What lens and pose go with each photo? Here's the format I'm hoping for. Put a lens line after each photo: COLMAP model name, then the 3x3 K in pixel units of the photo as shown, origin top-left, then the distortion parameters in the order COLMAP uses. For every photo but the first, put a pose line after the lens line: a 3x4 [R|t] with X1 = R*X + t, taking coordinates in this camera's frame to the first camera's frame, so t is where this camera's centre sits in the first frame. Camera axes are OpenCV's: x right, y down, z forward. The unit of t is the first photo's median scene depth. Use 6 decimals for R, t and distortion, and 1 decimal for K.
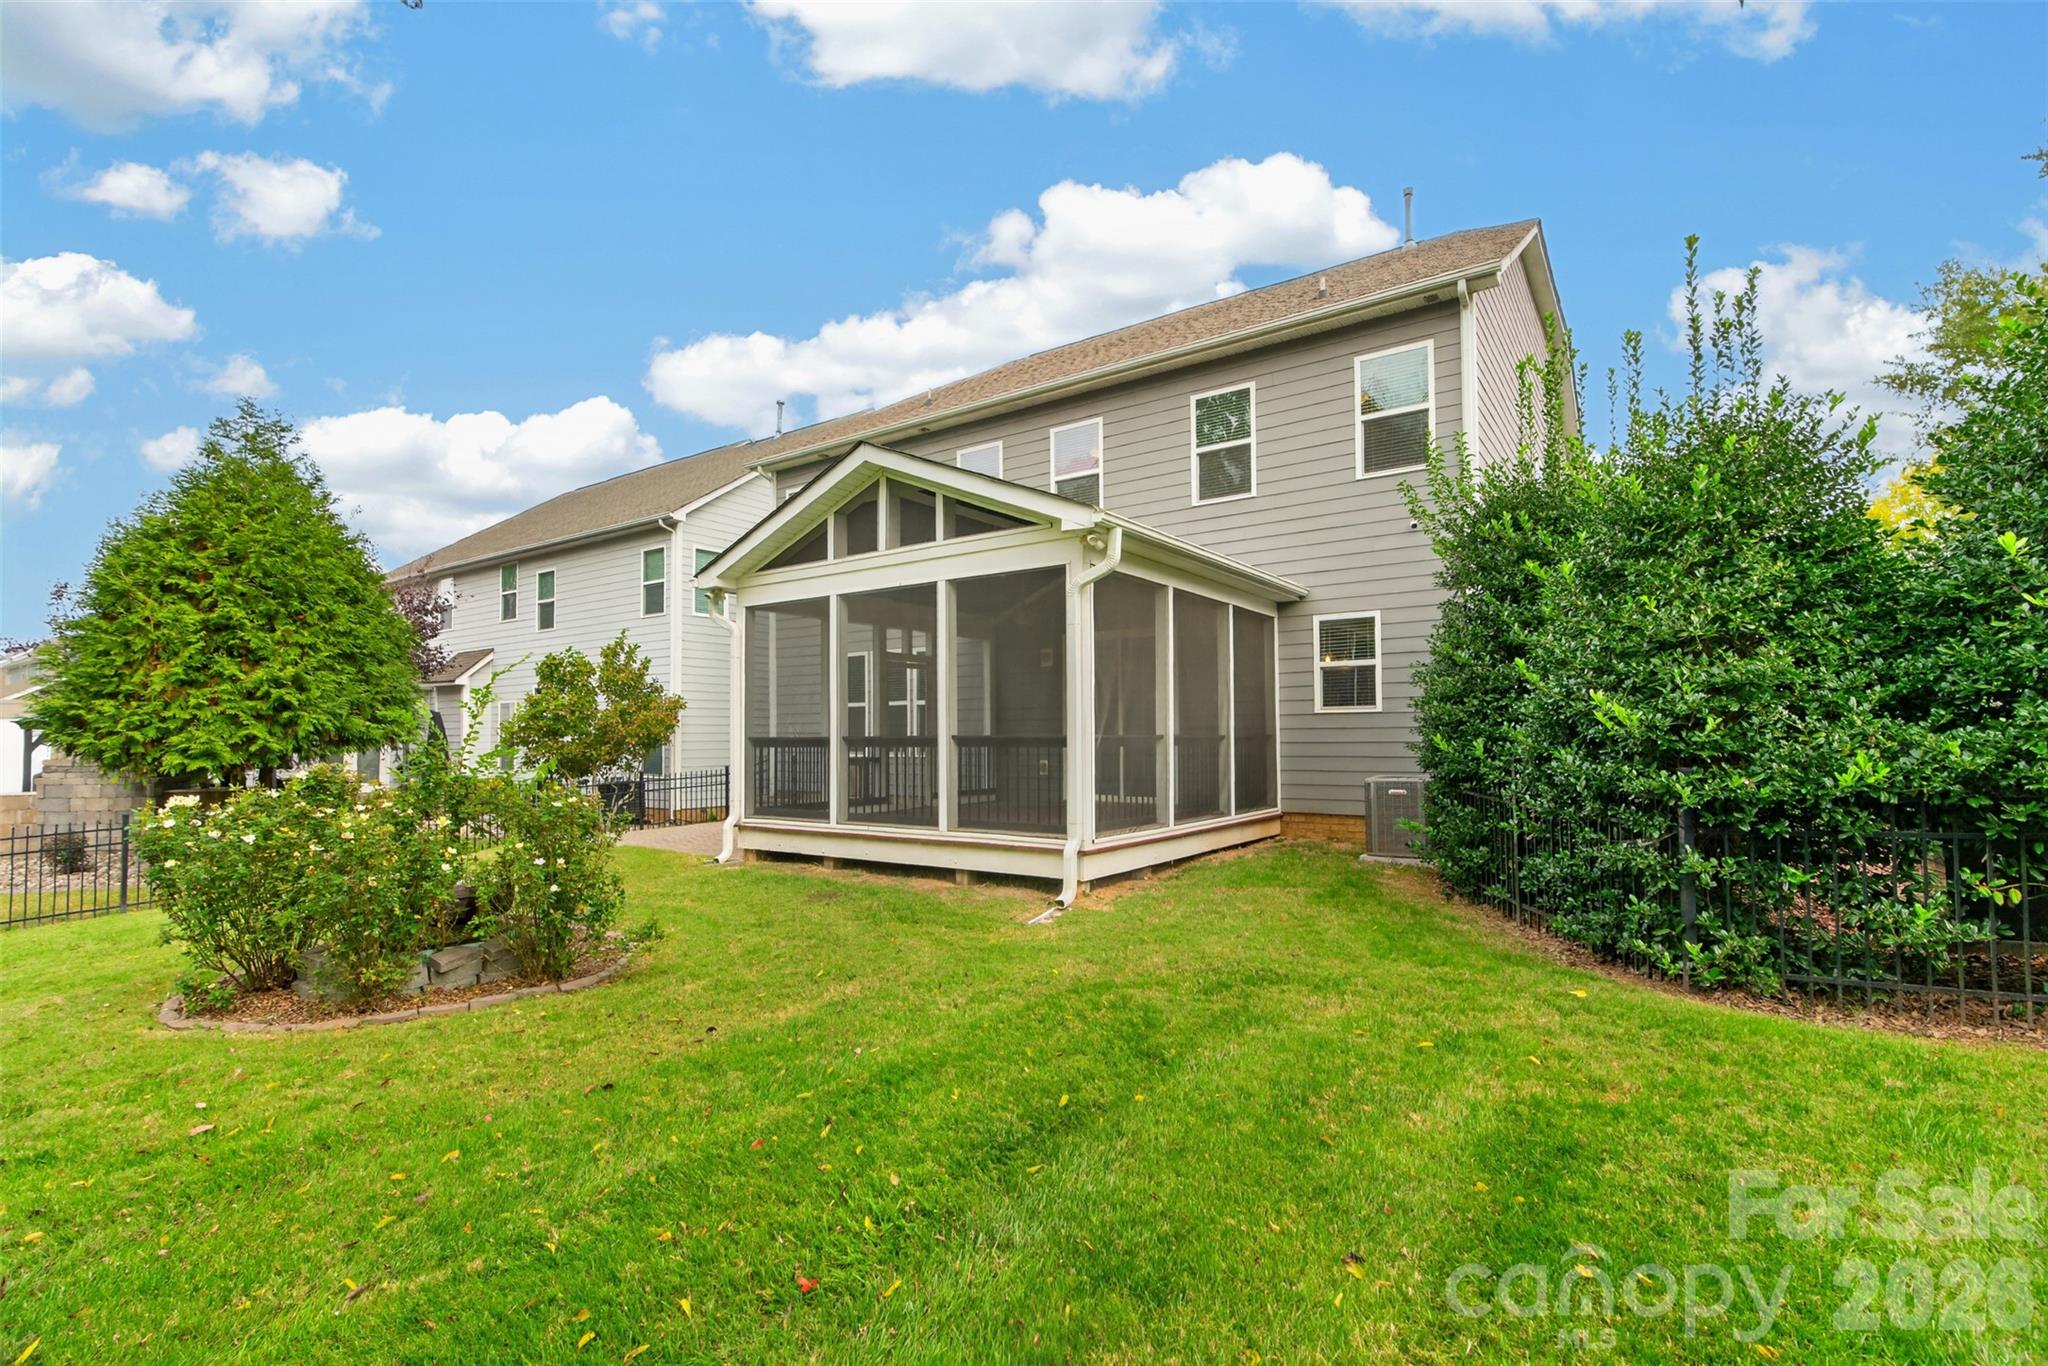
lens RADIAL K [[924.9, 0, 1024.0], [0, 924.9, 683.0], [0, 0, 1]] dist [-0.001060, 0.007161]
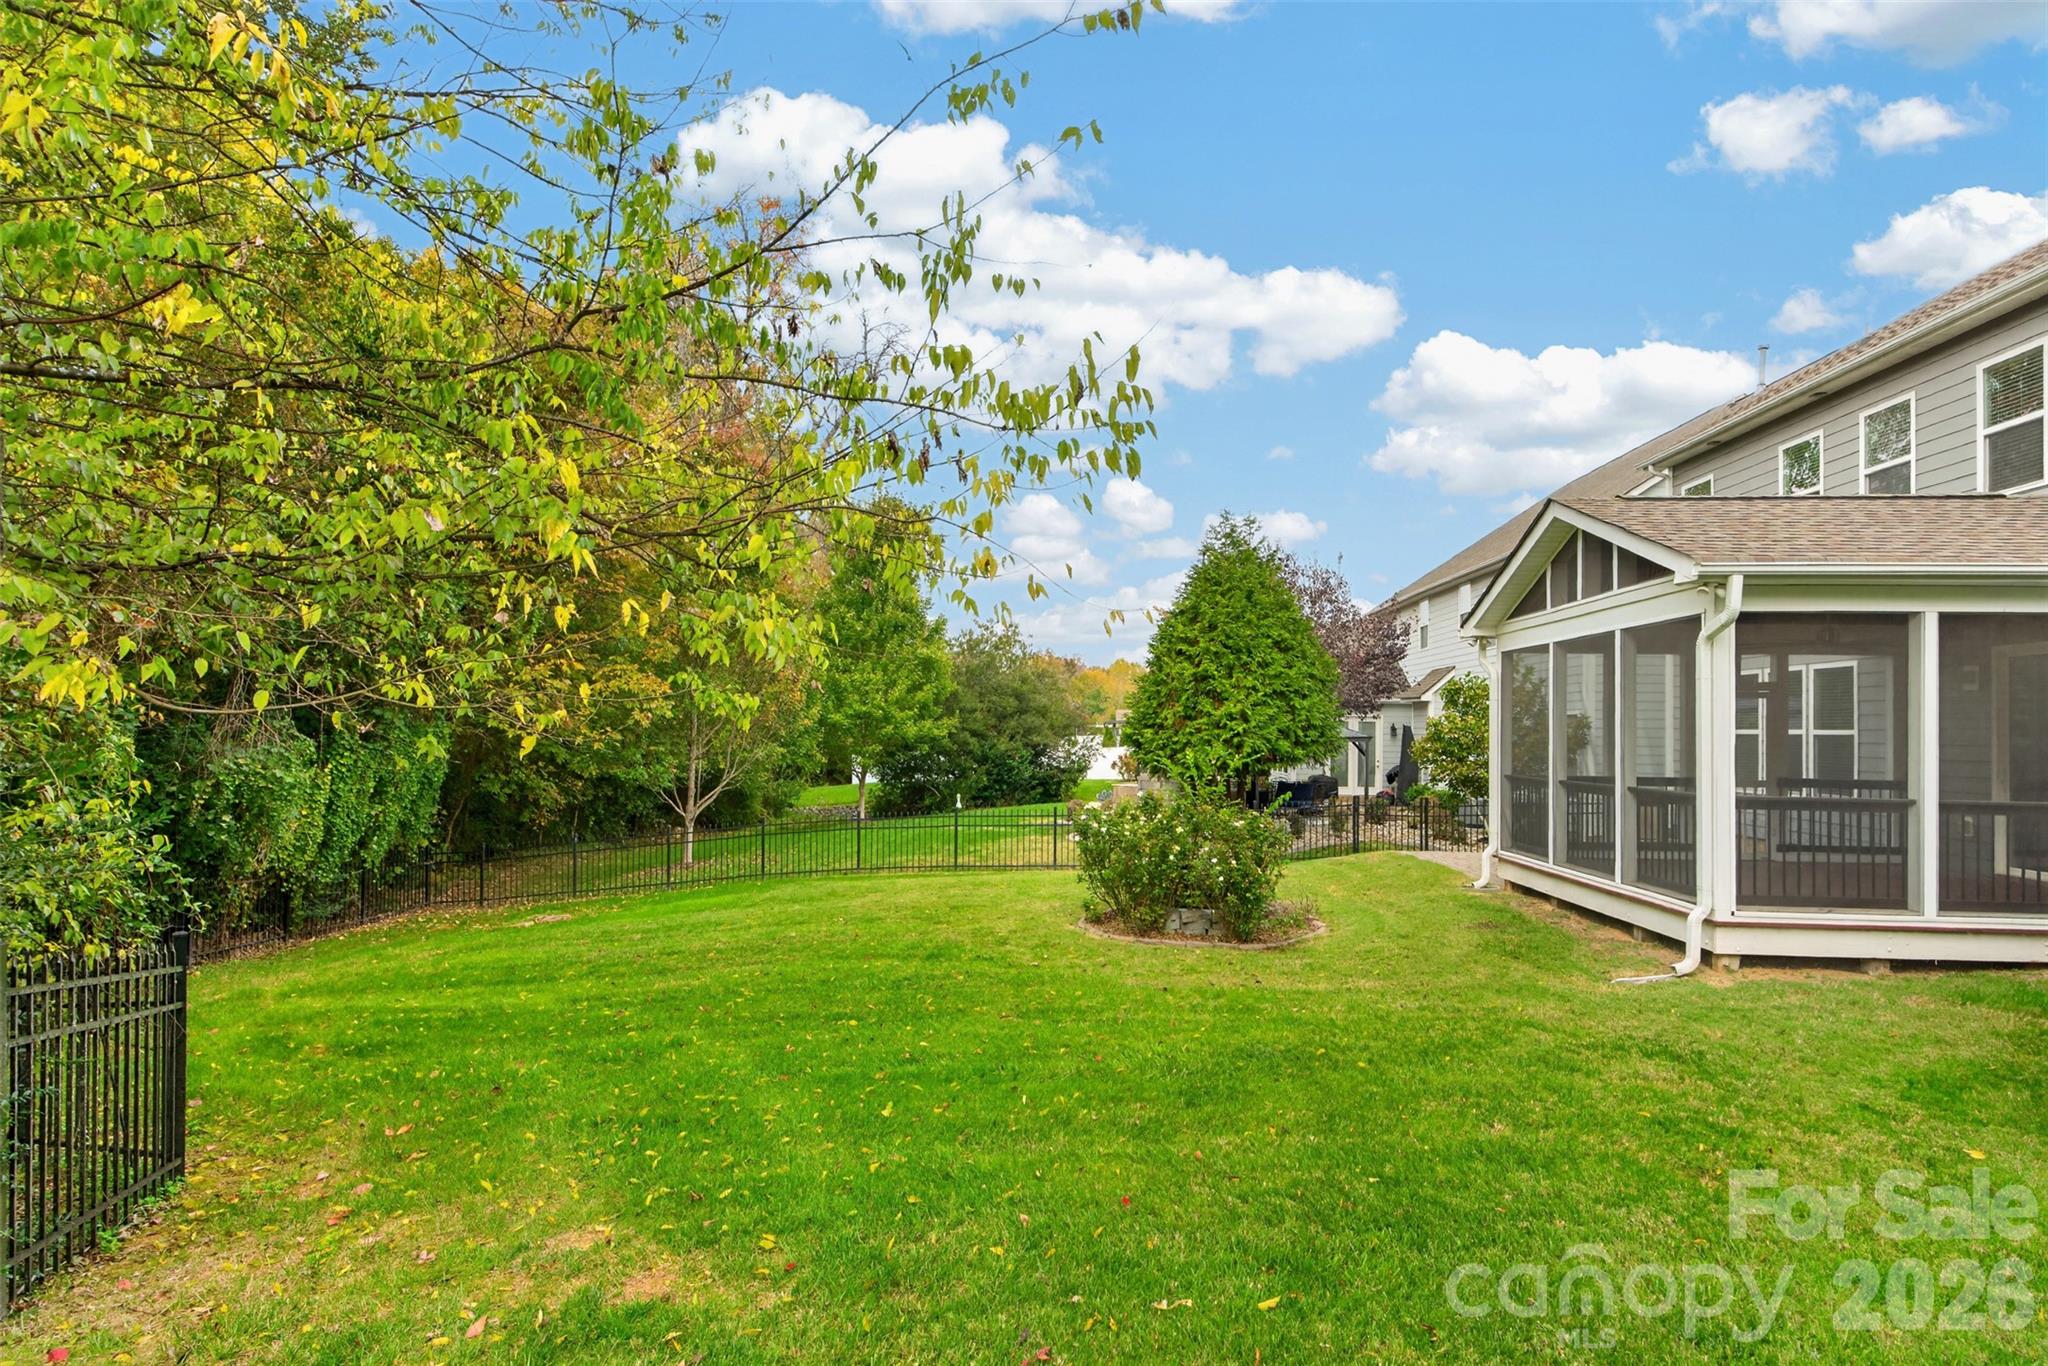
lens RADIAL K [[933.5, 0, 1026.8], [0, 933.5, 734.6], [0, 0, 1]] dist [-0.000473, 0.000180]
pose [[0.564312, 0.005822, -0.825541, 0.252344], [0.032060, 0.999066, 0.028961, -0.033158], [0.824939, -0.042810, 0.563598, -0.061937]]
